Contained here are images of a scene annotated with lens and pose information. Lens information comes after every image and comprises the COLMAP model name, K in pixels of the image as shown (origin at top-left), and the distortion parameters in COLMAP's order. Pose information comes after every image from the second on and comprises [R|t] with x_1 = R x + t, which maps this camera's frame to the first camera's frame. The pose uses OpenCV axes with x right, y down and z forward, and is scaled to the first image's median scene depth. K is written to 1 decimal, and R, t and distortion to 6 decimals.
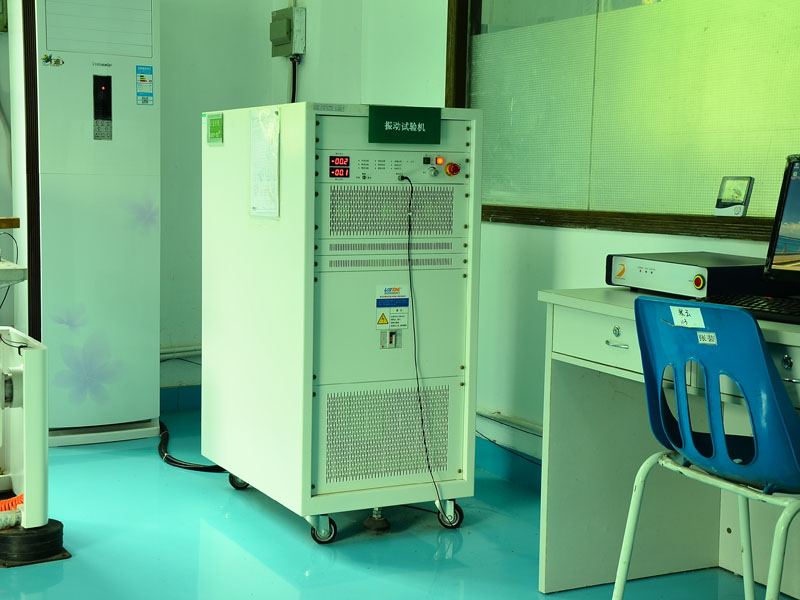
lens RADIAL K [[1199.0, 0, 399.0], [0, 1199.0, 303.1], [0, 0, 1]] dist [0.124503, 0.000000]
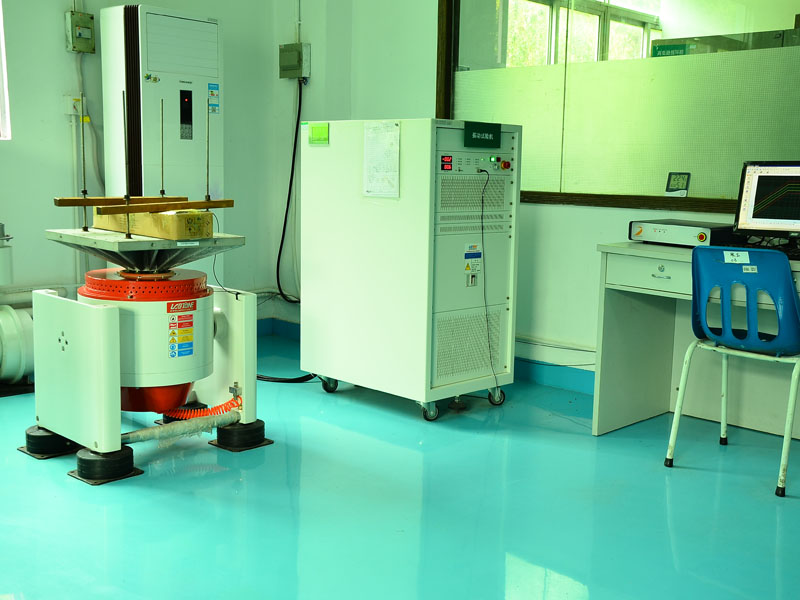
lens RADIAL K [[943.8, 0, 400.5], [0, 943.8, 296.3], [0, 0, 1]] dist [-0.002158, 0.000000]
pose [[0.942177, -0.037384, 0.333024, -0.477402], [0.025367, 0.998863, 0.040361, 0.000751], [-0.334155, -0.029580, 0.942054, -0.065422]]
